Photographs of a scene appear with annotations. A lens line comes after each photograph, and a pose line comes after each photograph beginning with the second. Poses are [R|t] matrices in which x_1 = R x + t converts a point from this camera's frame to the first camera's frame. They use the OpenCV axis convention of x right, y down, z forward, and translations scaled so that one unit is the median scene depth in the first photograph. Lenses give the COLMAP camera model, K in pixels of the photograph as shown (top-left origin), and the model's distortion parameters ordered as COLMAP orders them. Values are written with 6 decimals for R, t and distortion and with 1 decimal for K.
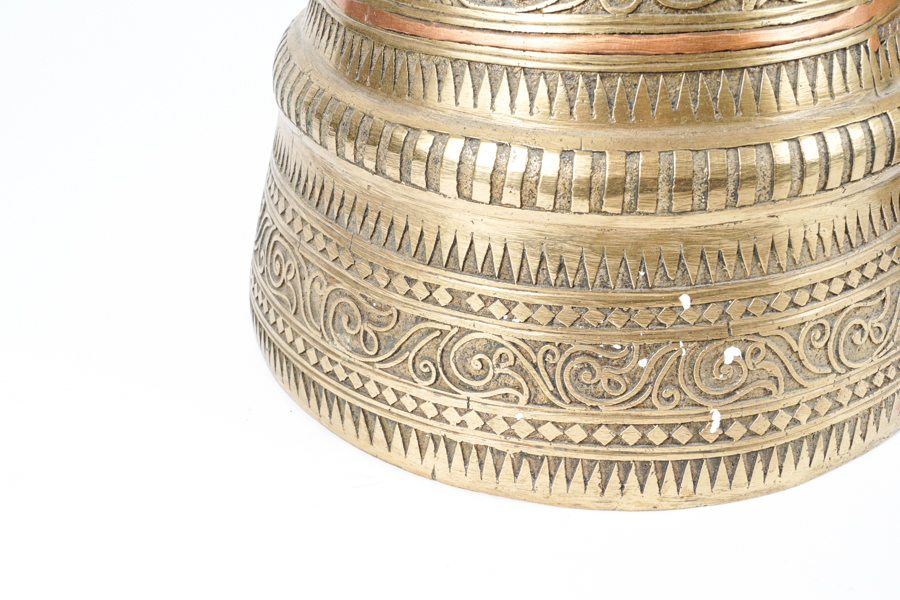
lens RADIAL K [[975.9, 0, 432.0], [0, 975.9, 302.1], [0, 0, 1]] dist [-0.060248, 0.000000]
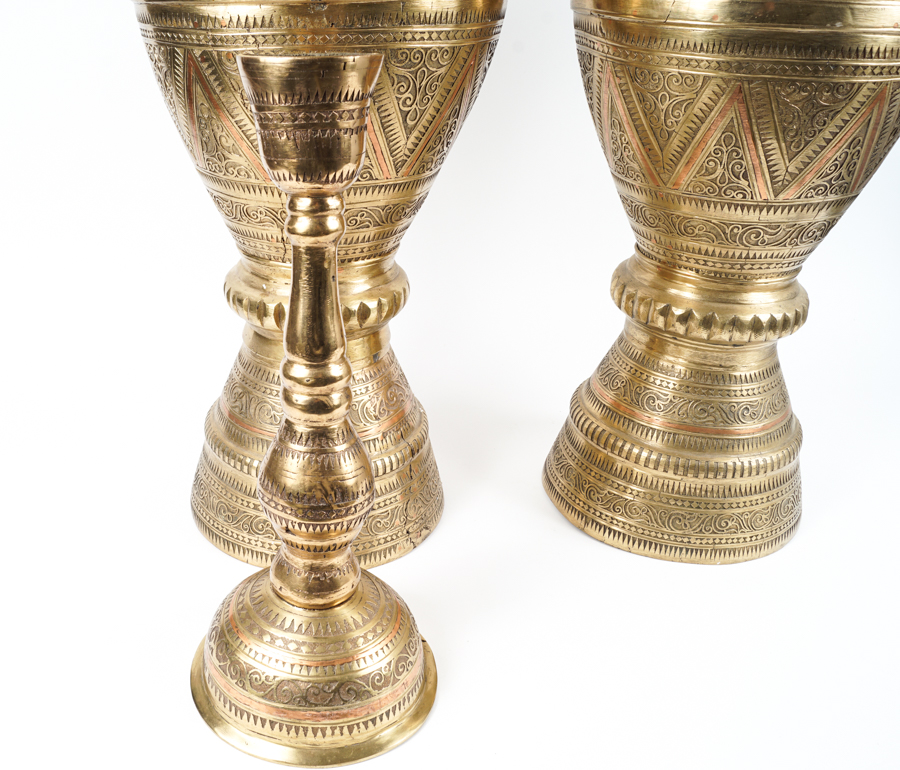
lens RADIAL K [[908.0, 0, 314.4], [0, 908.0, 401.2], [0, 0, 1]] dist [-0.085652, 0.000000]
pose [[0.998543, 0.051776, -0.015198, 0.261616], [-0.053060, 0.993368, -0.102003, -0.056793], [0.009816, 0.102661, 0.994668, -2.184845]]
